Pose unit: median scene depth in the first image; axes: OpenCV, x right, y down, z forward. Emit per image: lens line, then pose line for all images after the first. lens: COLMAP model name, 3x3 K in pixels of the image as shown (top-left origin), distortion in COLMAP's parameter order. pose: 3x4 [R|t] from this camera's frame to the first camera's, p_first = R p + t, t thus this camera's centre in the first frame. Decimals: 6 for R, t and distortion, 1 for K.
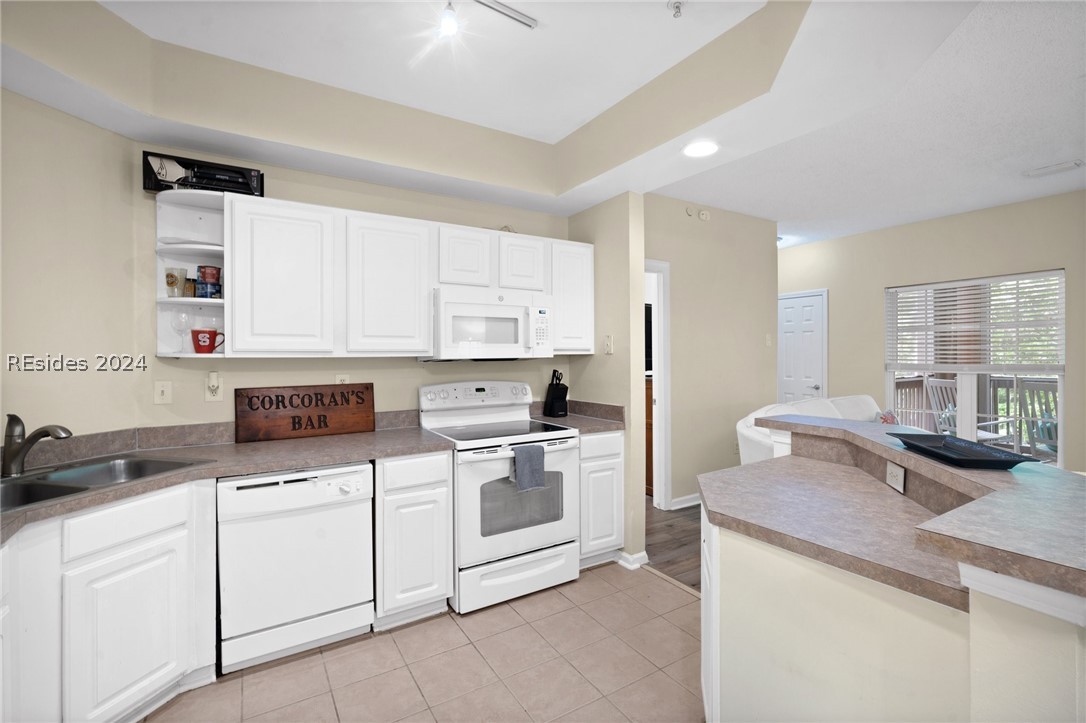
lens RADIAL K [[483.9, 0, 550.9], [0, 483.9, 357.5], [0, 0, 1]] dist [-0.011299, 0.000727]
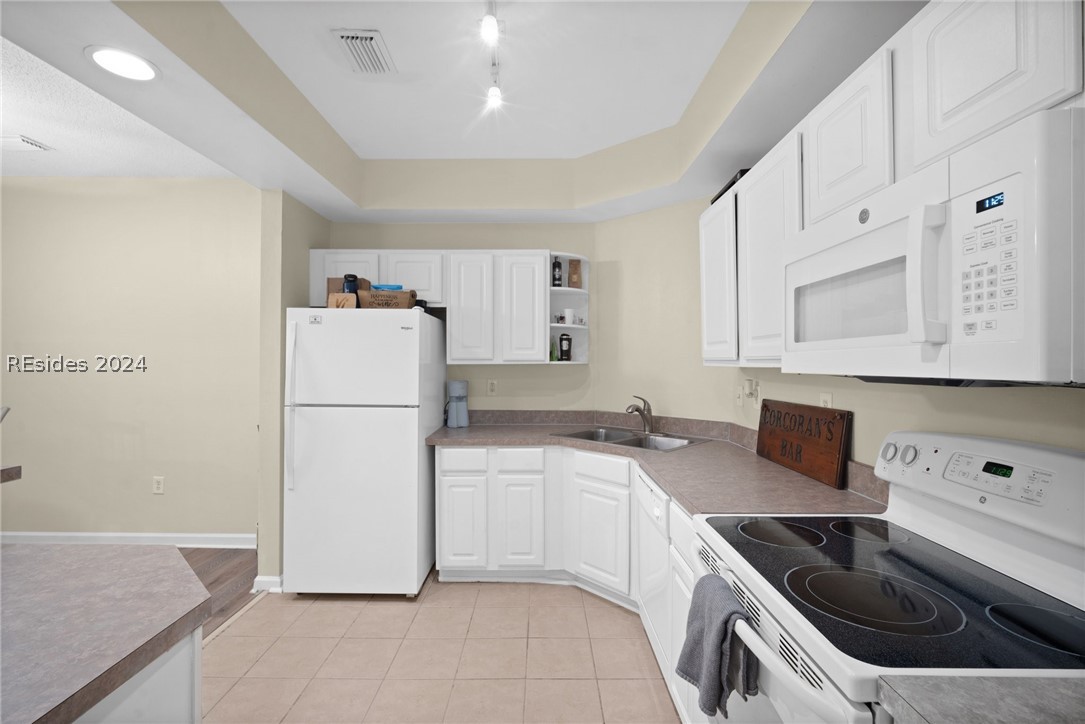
lens RADIAL K [[483.4, 0, 542.9], [0, 483.4, 361.3], [0, 0, 1]] dist [-0.011299, 0.000727]
pose [[-0.535959, -0.000093, -0.844244, 0.372473], [-0.005765, 0.999977, 0.003550, -0.010564], [0.844224, 0.006770, -0.535947, 1.075013]]
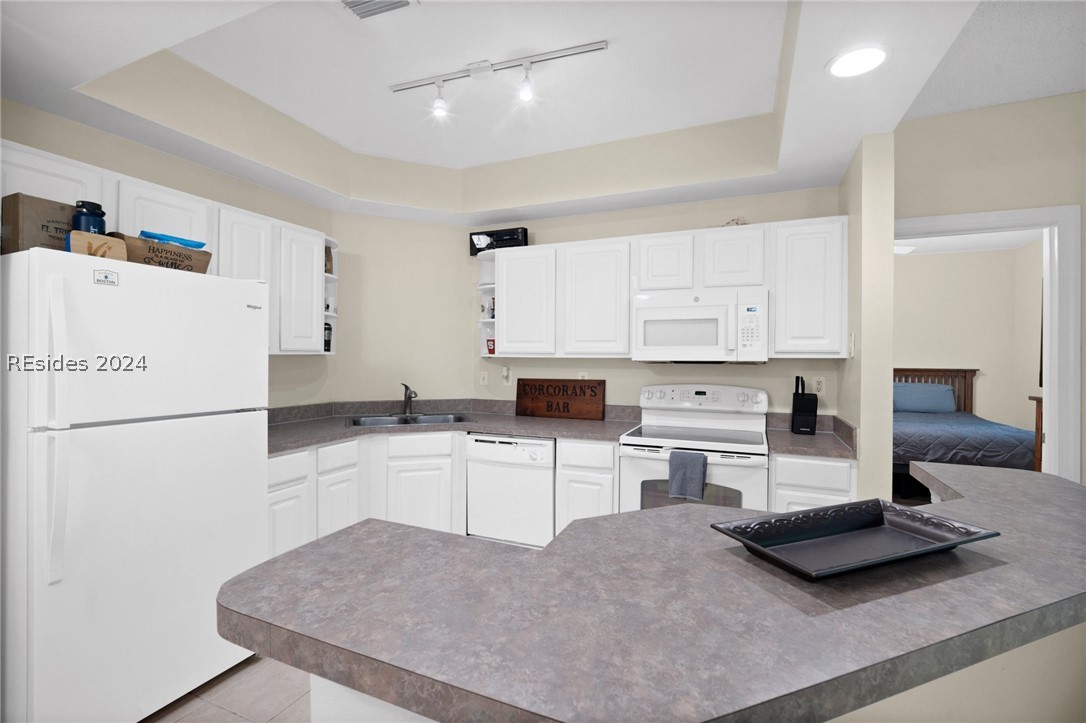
lens RADIAL K [[483.9, 0, 545.2], [0, 483.9, 358.0], [0, 0, 1]] dist [-0.011299, 0.000727]
pose [[0.563089, 0.010163, -0.826334, 0.573344], [-0.015104, 0.999884, 0.002006, -0.001730], [0.826258, 0.011351, 0.563177, 0.222741]]
